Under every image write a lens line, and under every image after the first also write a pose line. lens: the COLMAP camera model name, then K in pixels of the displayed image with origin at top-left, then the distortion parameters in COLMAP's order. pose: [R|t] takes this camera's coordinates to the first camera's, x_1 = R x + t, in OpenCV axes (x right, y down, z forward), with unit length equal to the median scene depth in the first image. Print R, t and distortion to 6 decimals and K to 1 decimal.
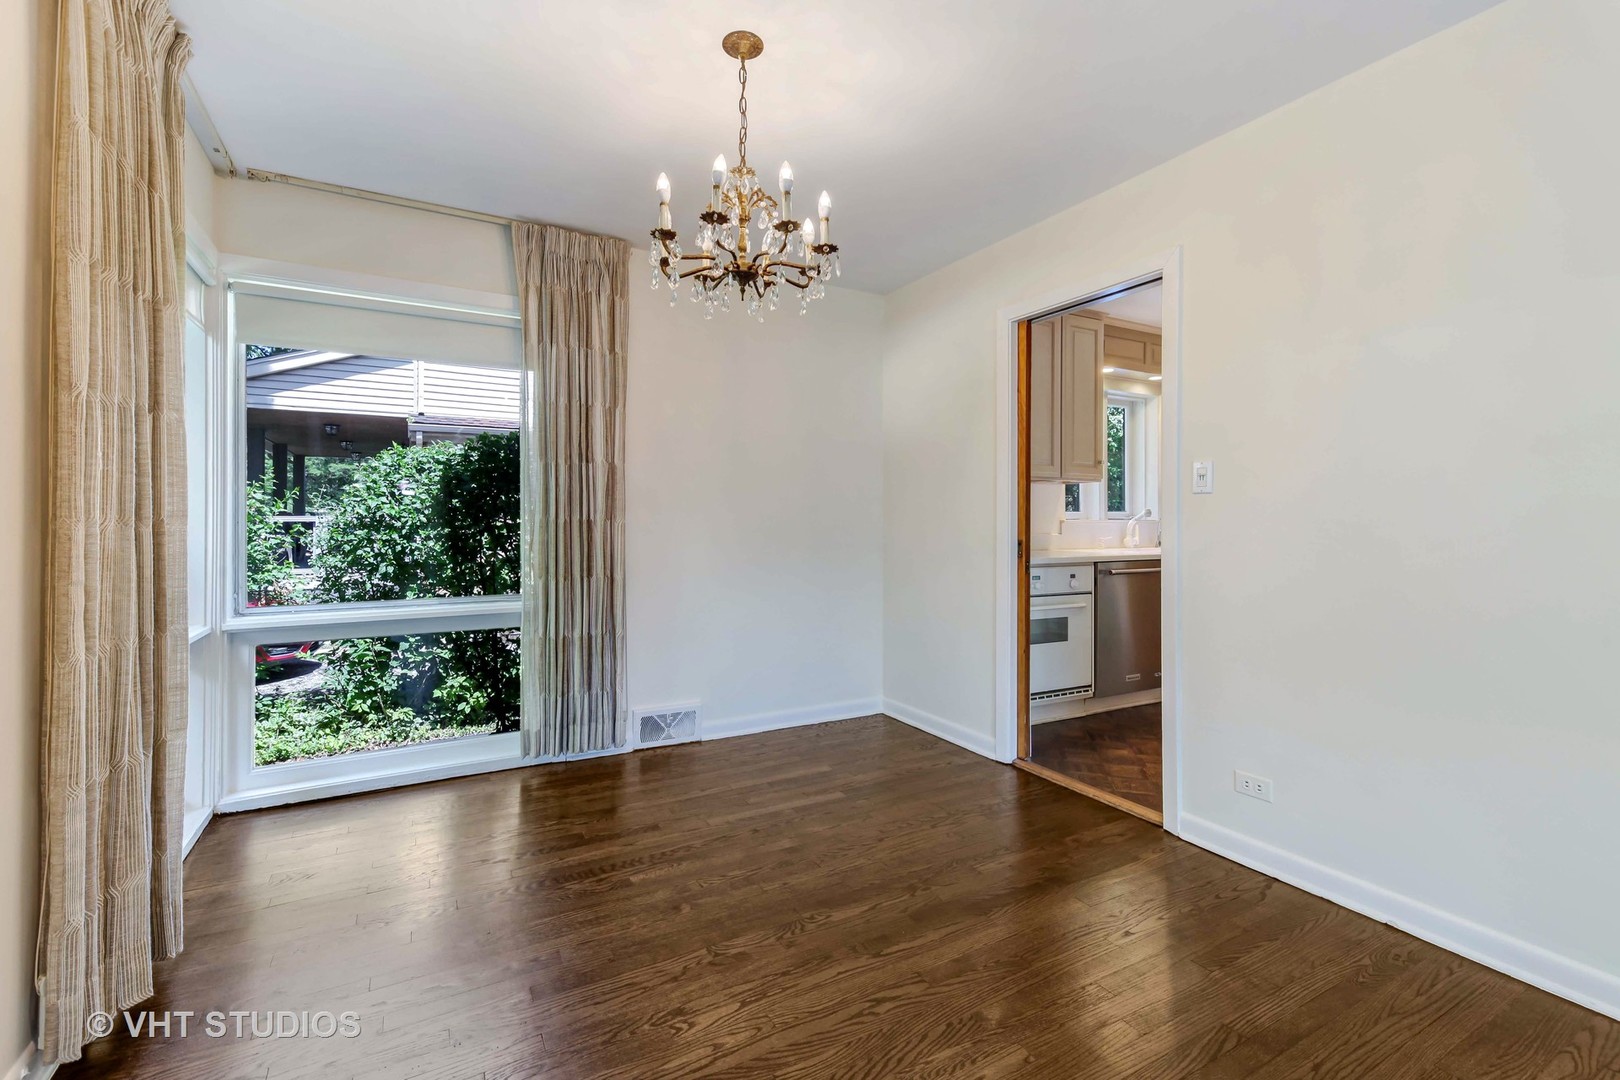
lens RADIAL K [[697.7, 0, 808.9], [0, 697.7, 513.8], [0, 0, 1]] dist [0.040053, 0.000163]
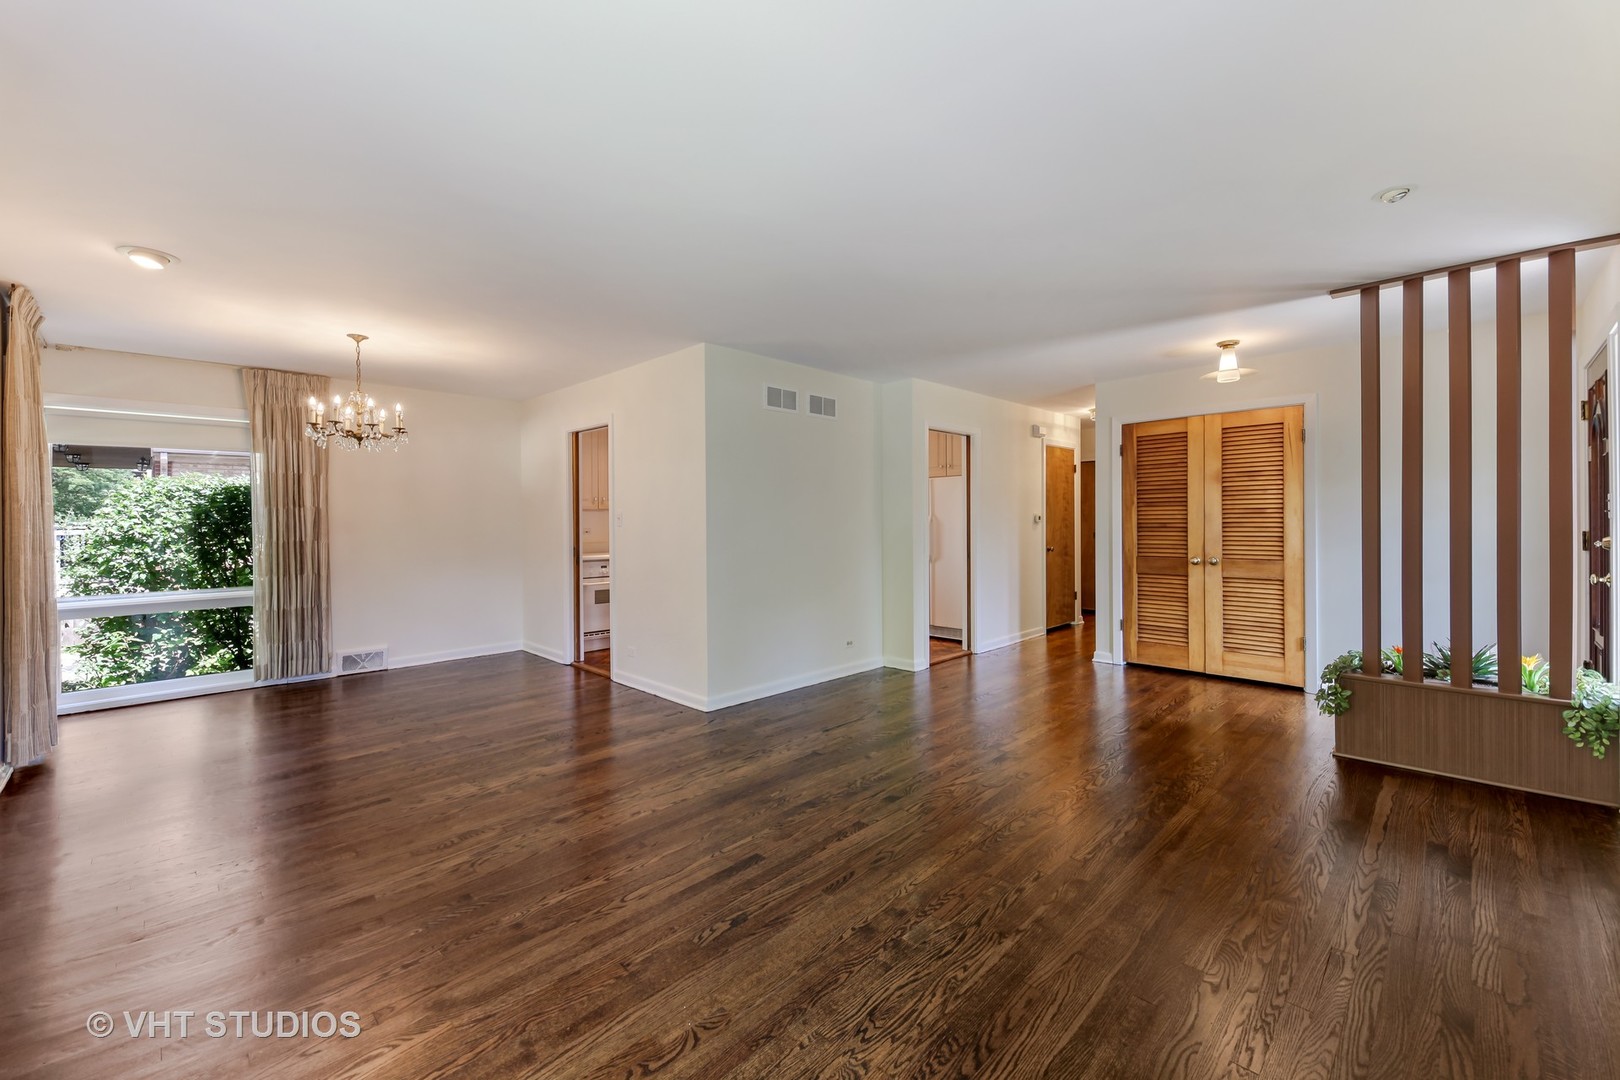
lens RADIAL K [[647.7, 0, 806.2], [0, 647.7, 517.6], [0, 0, 1]] dist [0.023410, -0.000711]
pose [[0.962974, -0.009469, 0.269428, 0.244007], [0.007656, 0.999940, 0.007781, -0.027626], [-0.269486, -0.005430, 0.962989, -0.481696]]
